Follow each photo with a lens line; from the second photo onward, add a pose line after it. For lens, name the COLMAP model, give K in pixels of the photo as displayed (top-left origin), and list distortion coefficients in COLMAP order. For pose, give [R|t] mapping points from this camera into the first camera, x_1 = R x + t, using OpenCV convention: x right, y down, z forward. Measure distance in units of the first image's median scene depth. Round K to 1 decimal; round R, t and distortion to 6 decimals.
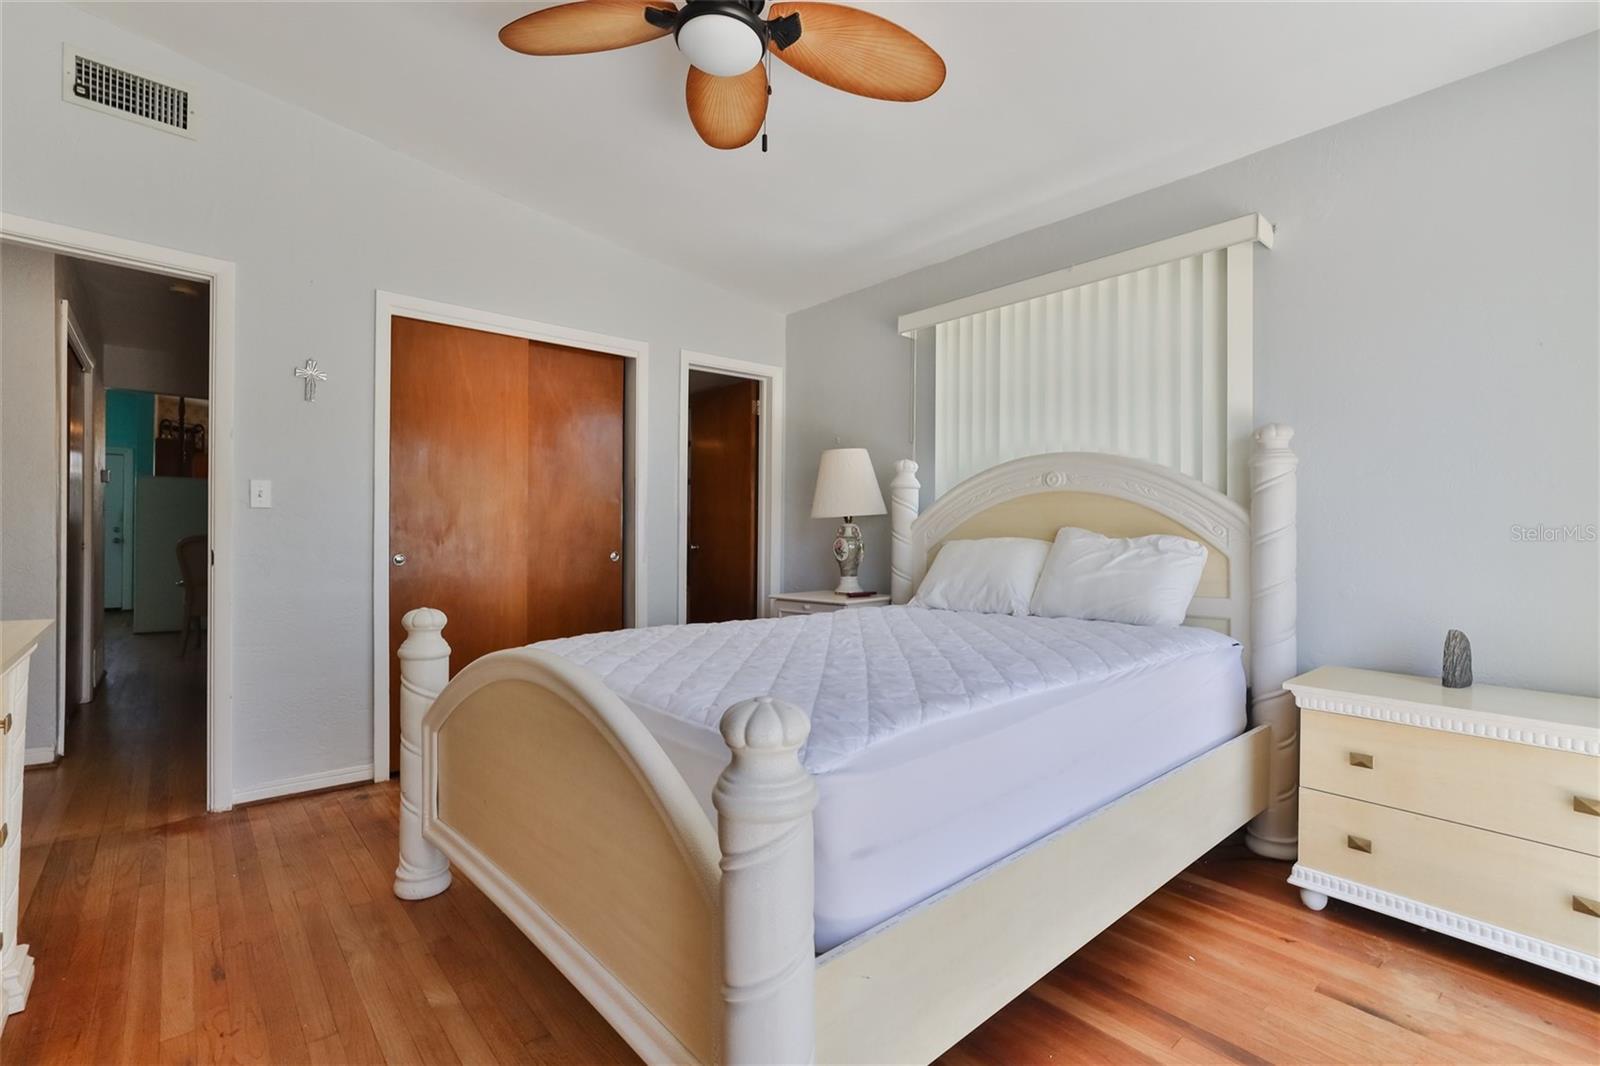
lens RADIAL K [[727.6, 0, 800.6], [0, 727.6, 535.8], [0, 0, 1]] dist [-0.021757, 0.011287]
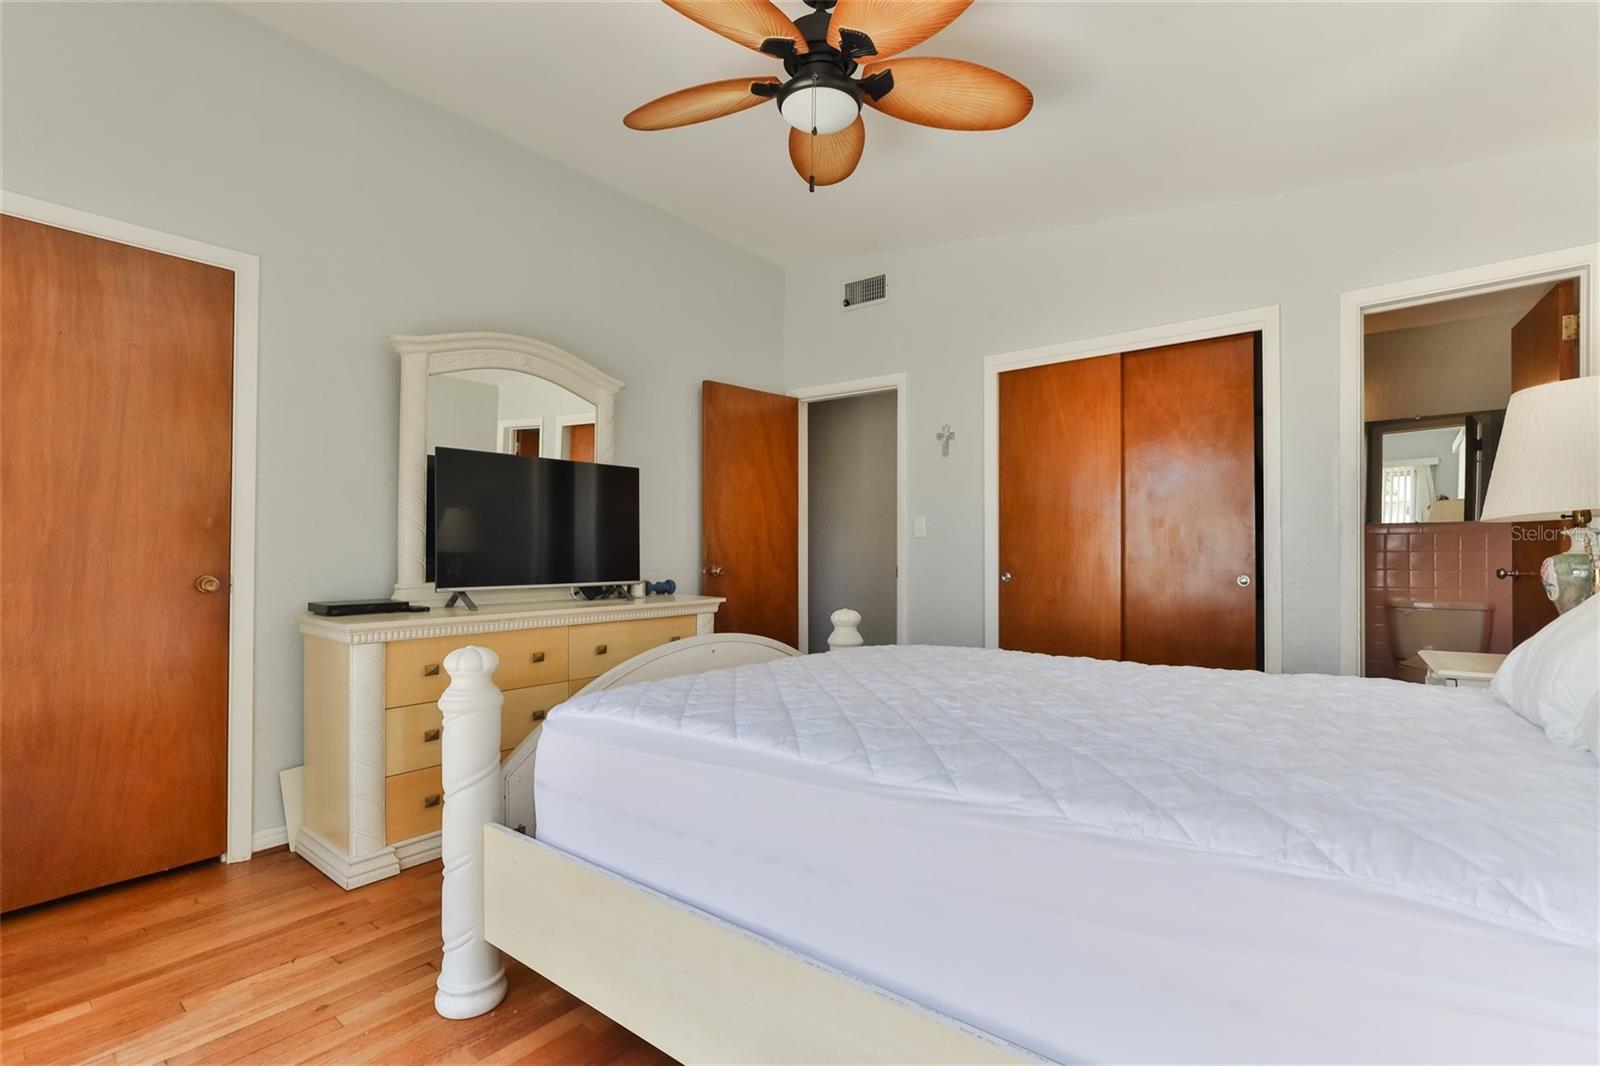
lens RADIAL K [[727.6, 0, 802.5], [0, 727.6, 549.8], [0, 0, 1]] dist [-0.021757, 0.011287]
pose [[0.179863, -0.012737, -0.983609, 0.555490], [0.003261, 0.999918, -0.012352, 0.003477], [0.983686, -0.000986, 0.179890, 0.449407]]
